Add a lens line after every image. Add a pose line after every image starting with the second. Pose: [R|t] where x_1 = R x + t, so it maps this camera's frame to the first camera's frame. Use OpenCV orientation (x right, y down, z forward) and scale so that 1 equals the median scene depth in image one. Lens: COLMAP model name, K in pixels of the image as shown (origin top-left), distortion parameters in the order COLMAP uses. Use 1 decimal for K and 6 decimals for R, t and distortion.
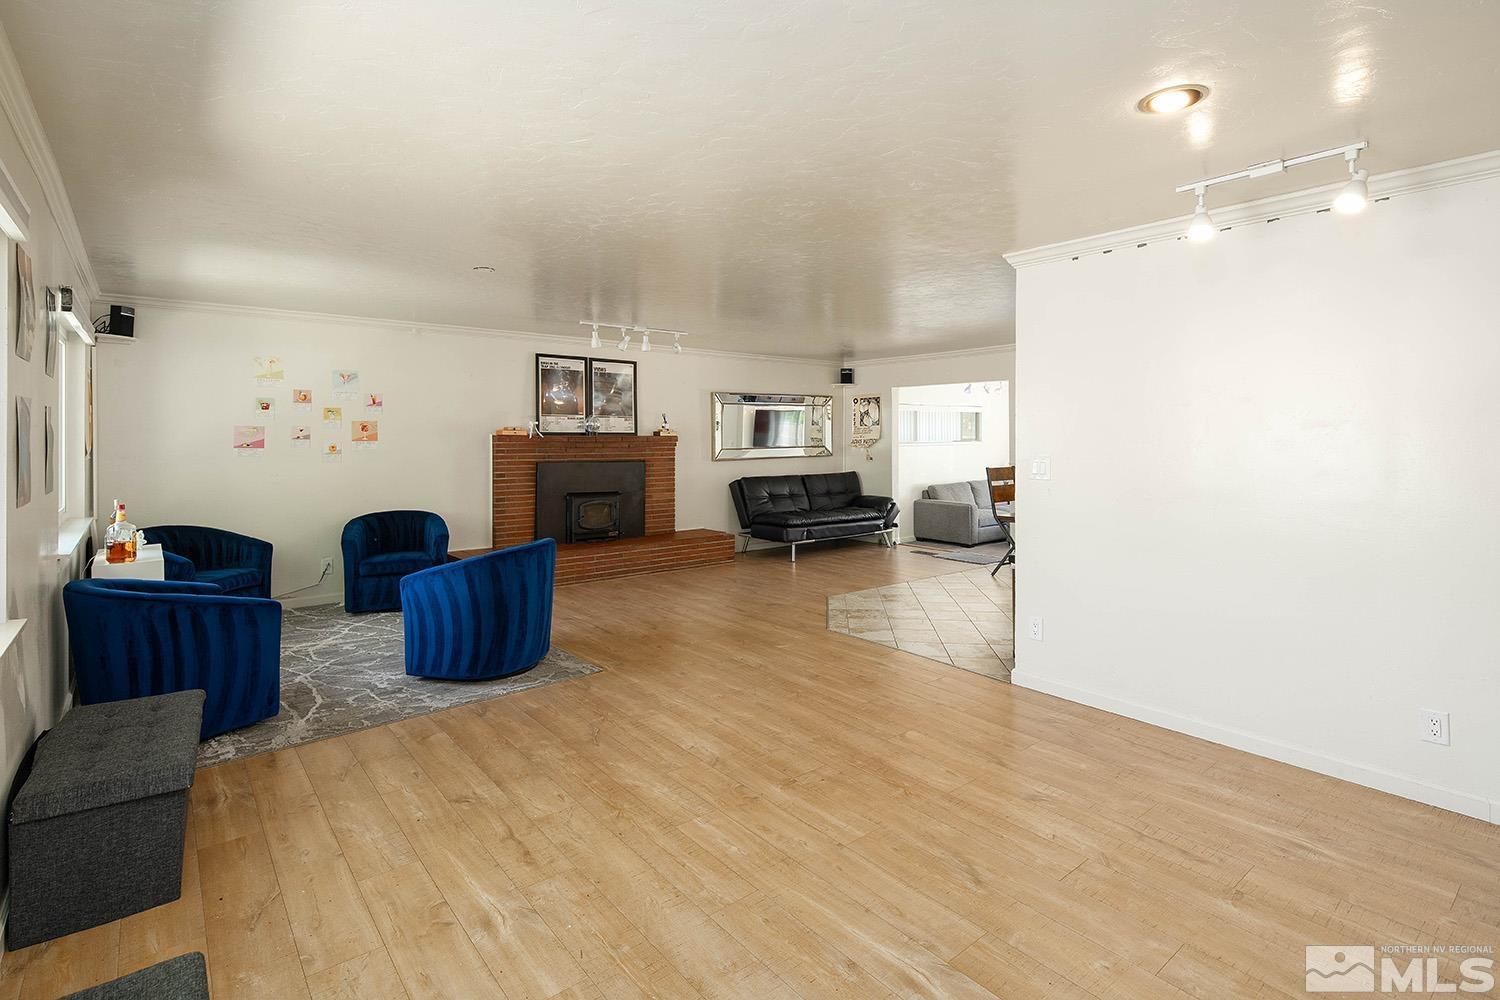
lens RADIAL K [[723.7, 0, 747.1], [0, 723.7, 501.0], [0, 0, 1]] dist [0.003144, -0.000053]
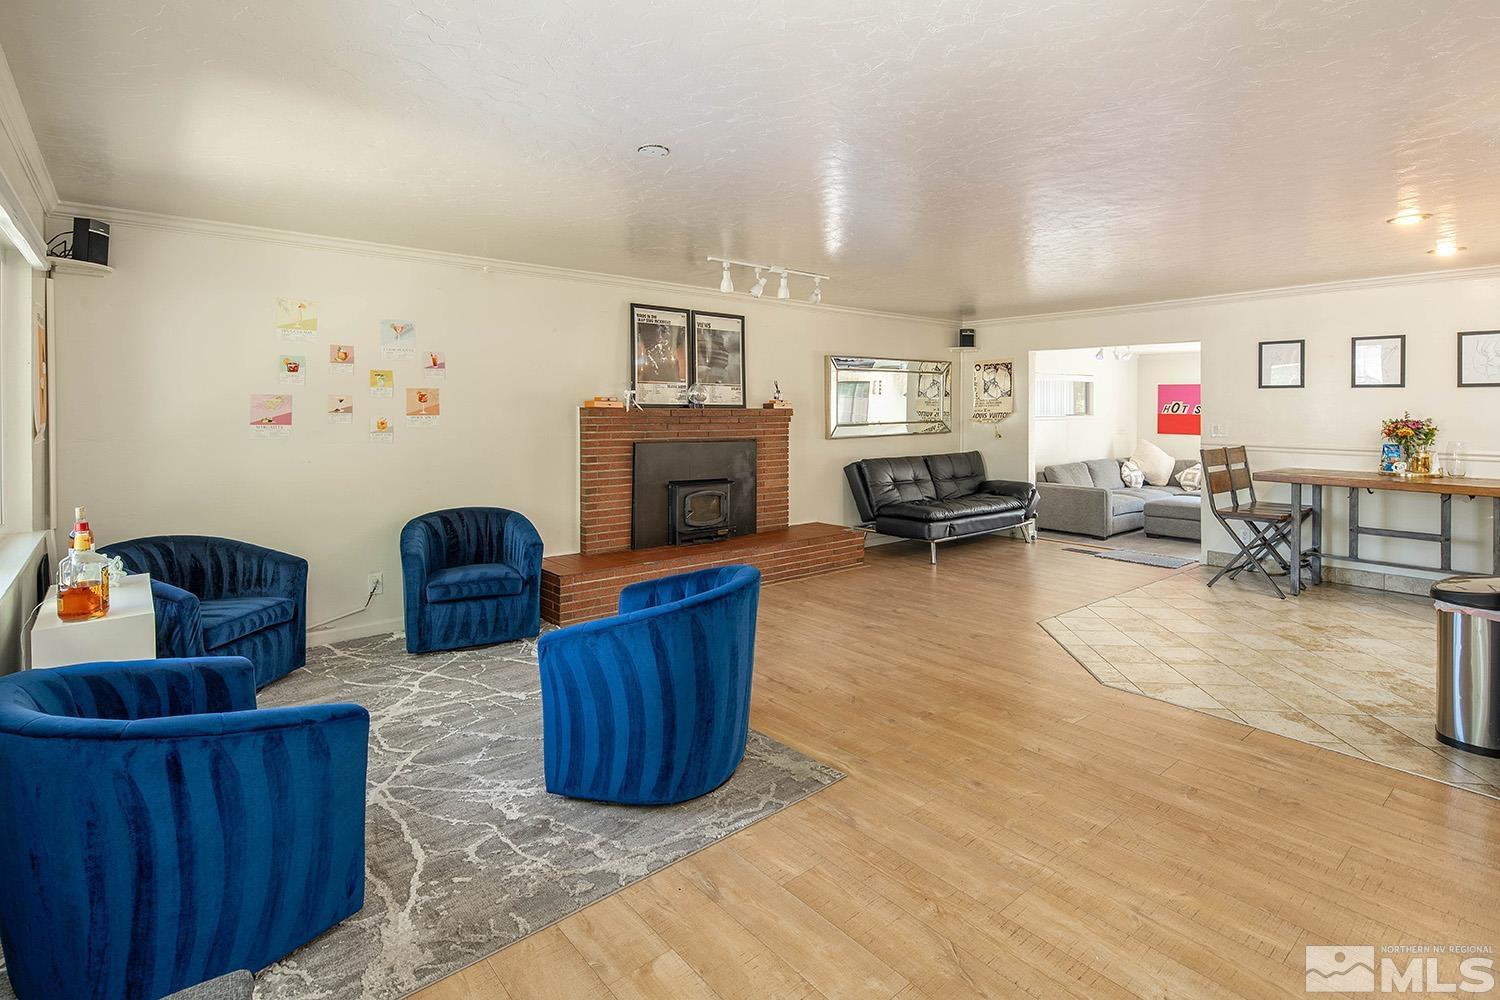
lens RADIAL K [[729.4, 0, 751.0], [0, 729.4, 478.5], [0, 0, 1]] dist [0.003751, 0.000042]
pose [[0.999952, 0.000586, 0.009825, -0.170554], [-0.000647, 0.999980, 0.006267, -0.019327], [-0.009822, -0.006273, 0.999932, 0.210176]]
